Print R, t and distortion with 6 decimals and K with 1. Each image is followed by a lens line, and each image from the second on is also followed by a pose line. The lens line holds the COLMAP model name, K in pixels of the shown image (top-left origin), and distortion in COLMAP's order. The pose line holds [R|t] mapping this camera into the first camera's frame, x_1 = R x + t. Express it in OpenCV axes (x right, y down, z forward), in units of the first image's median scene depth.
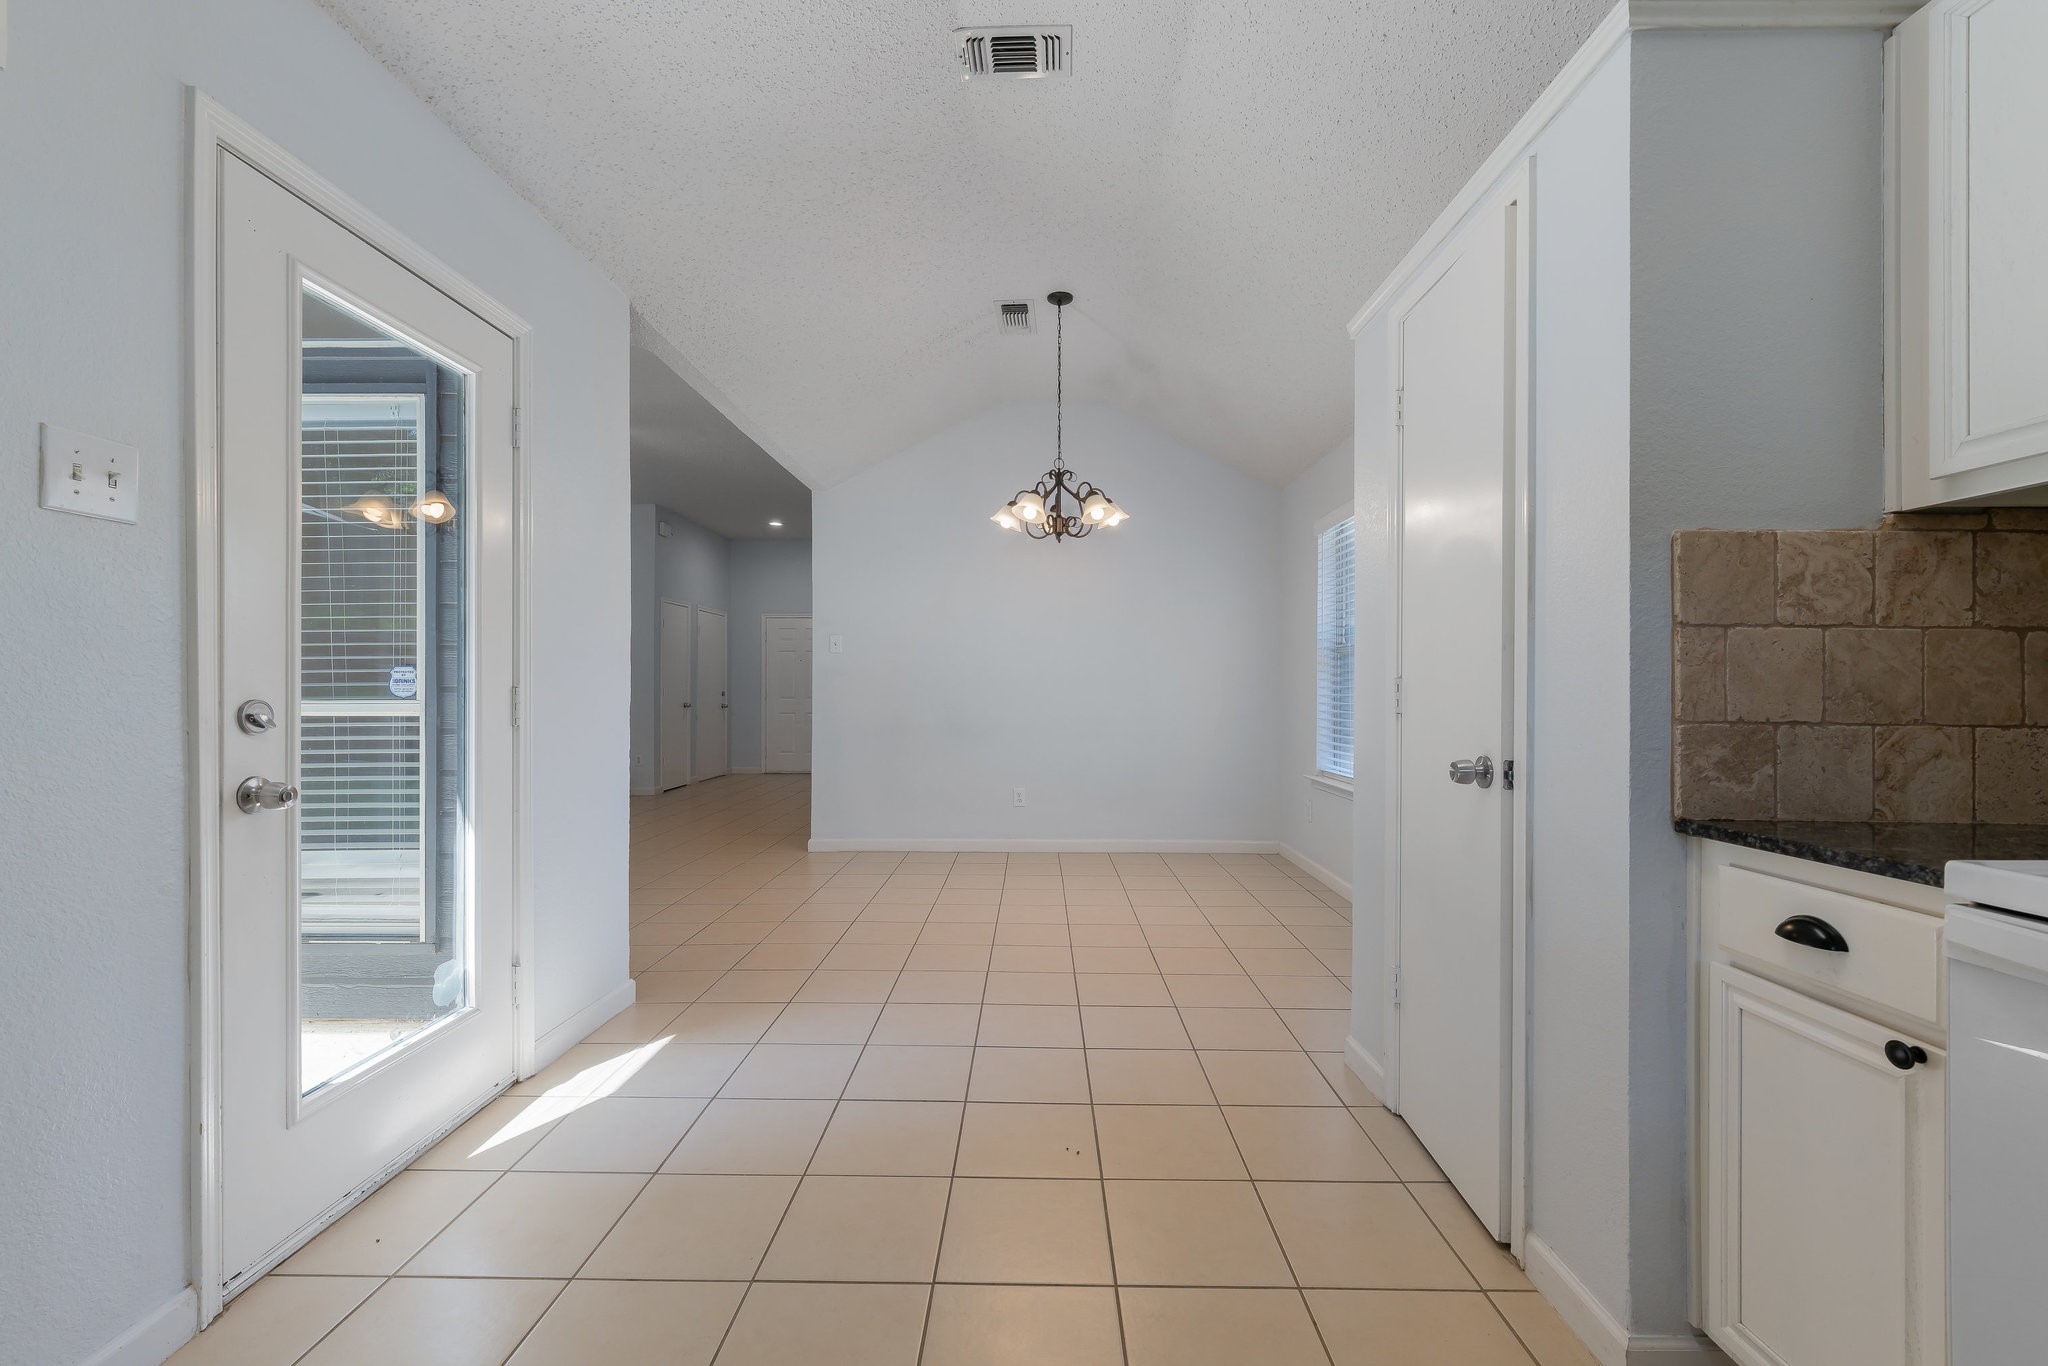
lens RADIAL K [[824.8, 0, 1024.0], [0, 824.8, 683.0], [0, 0, 1]] dist [0.000587, -0.000075]
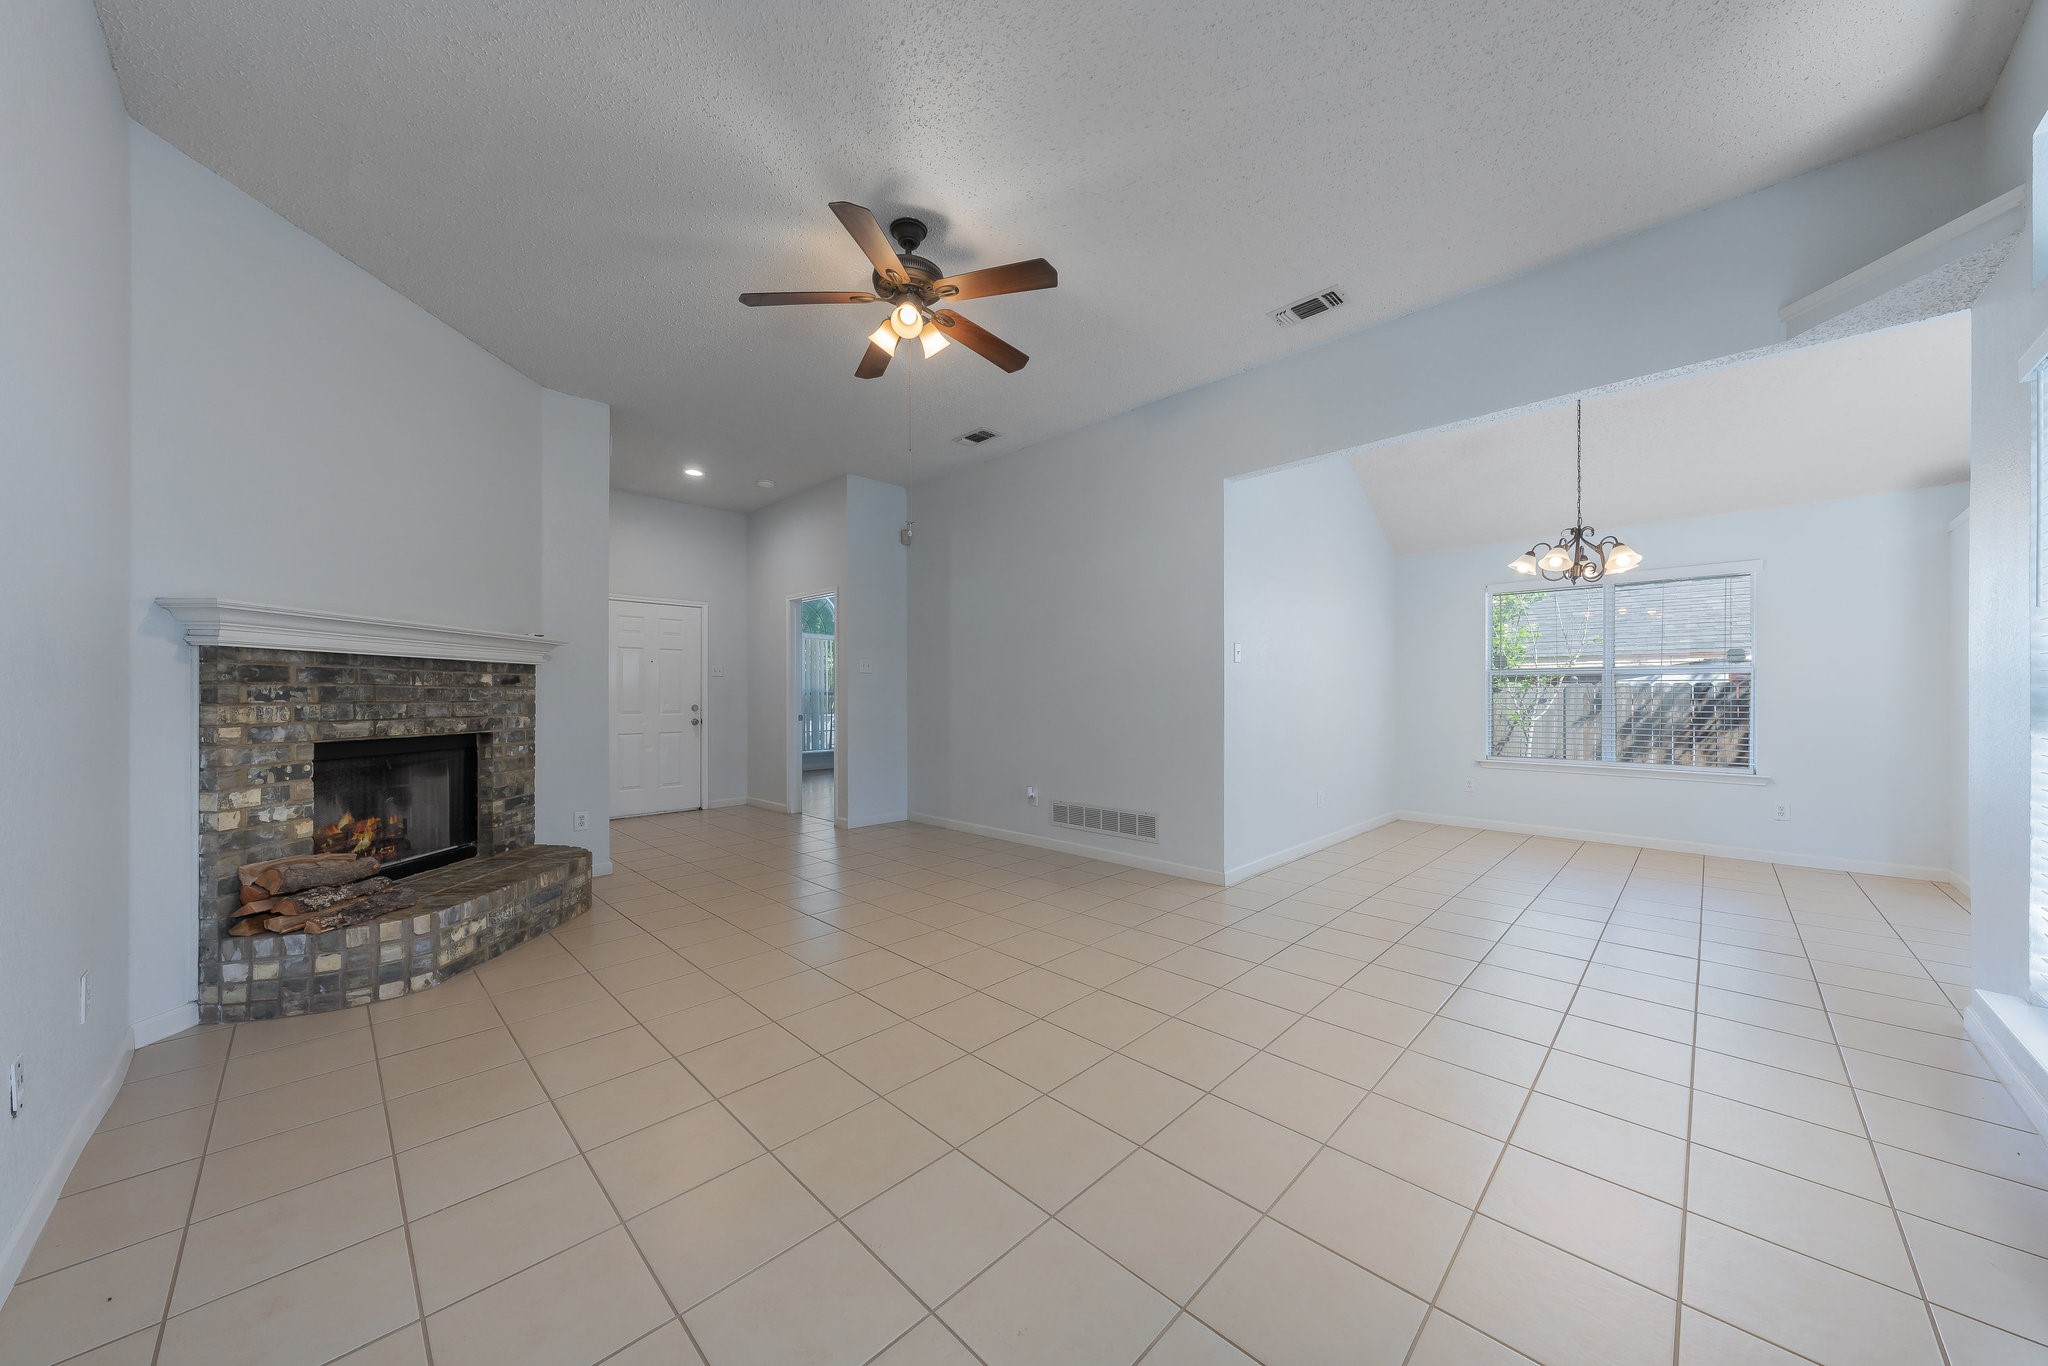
lens RADIAL K [[699.3, 0, 1025.7], [0, 699.3, 691.7], [0, 0, 1]] dist [0.000834, 0.000009]
pose [[0.692365, 0.000333, 0.721547, -1.298625], [-0.001128, 0.999999, 0.000621, -0.003867], [-0.721546, -0.001244, 0.692365, 0.876404]]
